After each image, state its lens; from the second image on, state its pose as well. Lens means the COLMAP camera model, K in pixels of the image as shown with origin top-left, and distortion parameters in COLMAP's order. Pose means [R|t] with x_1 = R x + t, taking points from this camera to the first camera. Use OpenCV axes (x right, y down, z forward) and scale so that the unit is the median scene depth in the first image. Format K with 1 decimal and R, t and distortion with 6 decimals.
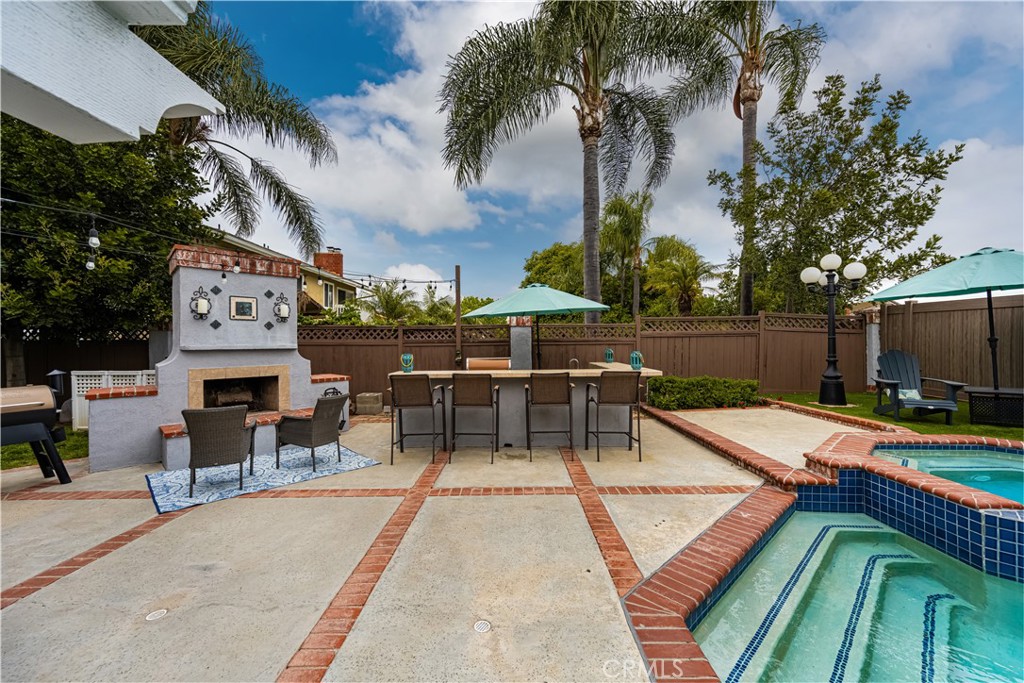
lens RADIAL K [[400.2, 0, 511.2], [0, 400.2, 341.4], [0, 0, 1]] dist [0.010182, 0.000177]
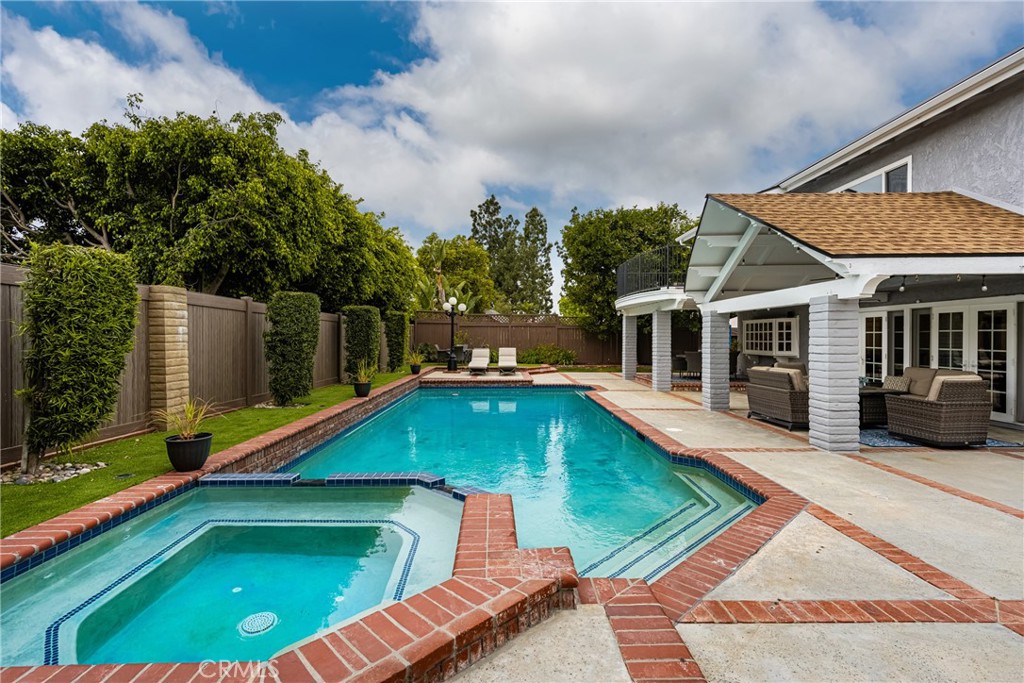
lens RADIAL K [[461.1, 0, 512.0], [0, 461.1, 341.5], [0, 0, 1]] dist [-0.000224, -0.000006]
pose [[-0.999795, 0.006167, -0.019280, 0.544497], [0.005926, 0.999904, 0.012534, -0.004394], [0.019355, 0.012417, -0.999736, 1.024676]]
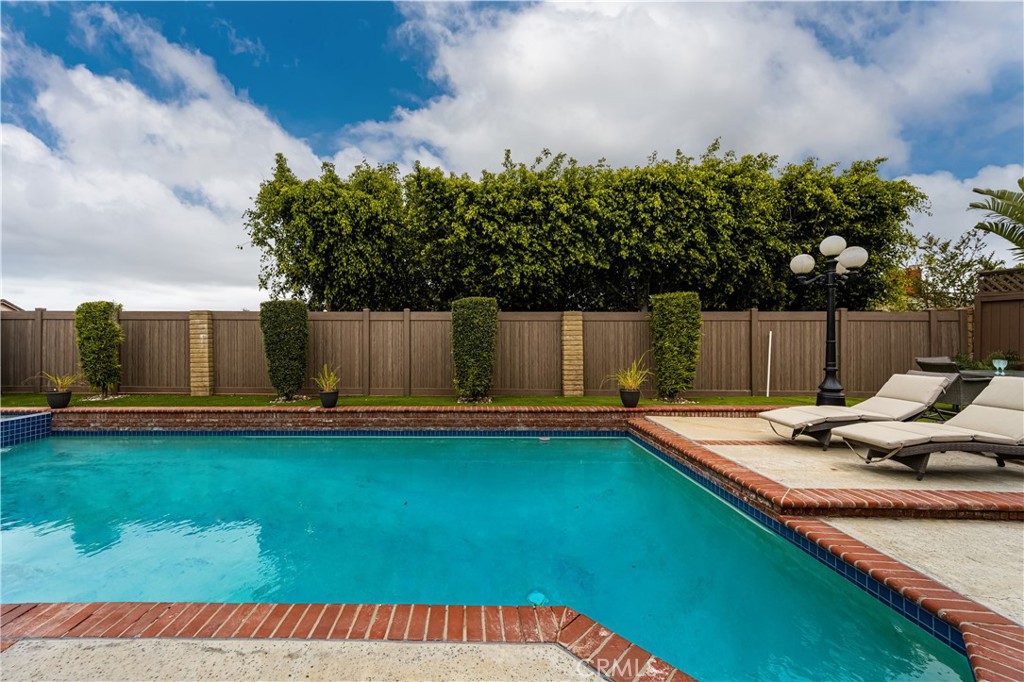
lens RADIAL K [[427.7, 0, 470.2], [0, 427.7, 338.9], [0, 0, 1]] dist [0.011966, 0.000572]
pose [[0.019386, 0.005044, 0.999799, -0.210962], [0.007997, 0.999955, -0.005200, 0.002950], [-0.999780, 0.008096, 0.019345, -0.853352]]
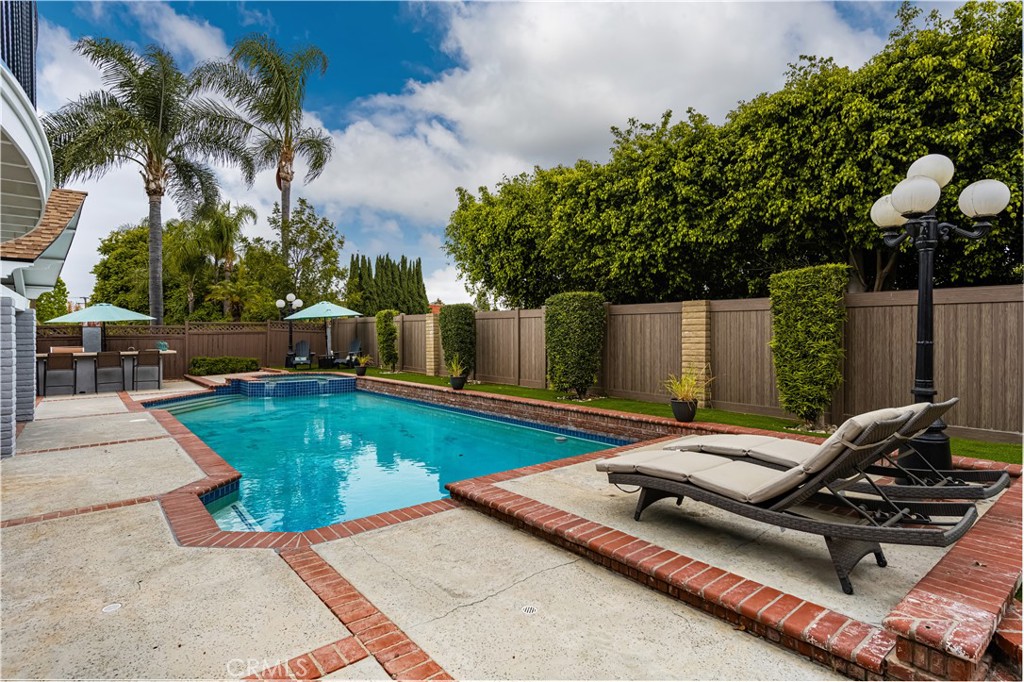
lens RADIAL K [[522.9, 0, 507.9], [0, 522.9, 332.3], [0, 0, 1]] dist [0.010956, -0.001418]
pose [[0.770178, 0.005266, 0.637807, -0.042312], [0.000930, 0.999956, -0.009379, 0.003350], [-0.637828, 0.007816, 0.770139, -1.964809]]
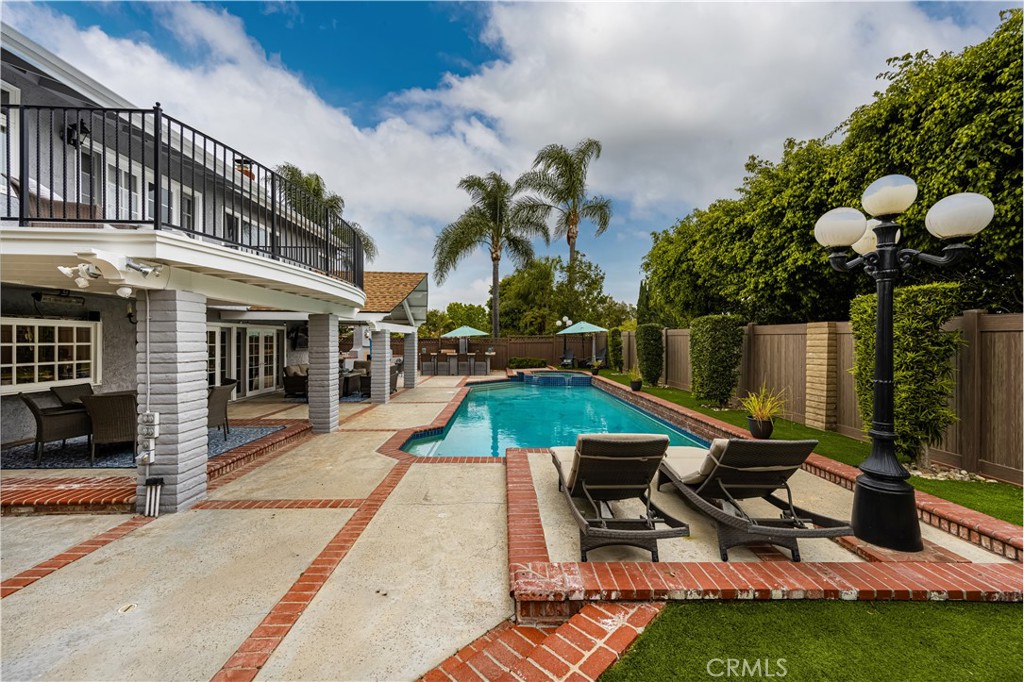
lens RADIAL K [[406.3, 0, 512.7], [0, 406.3, 339.7], [0, 0, 1]] dist [0.009066, -0.000062]
pose [[0.999773, 0.010344, 0.018625, 0.407031], [-0.010302, 0.999944, -0.002374, -0.037614], [-0.018648, 0.002181, 0.999824, -2.296023]]
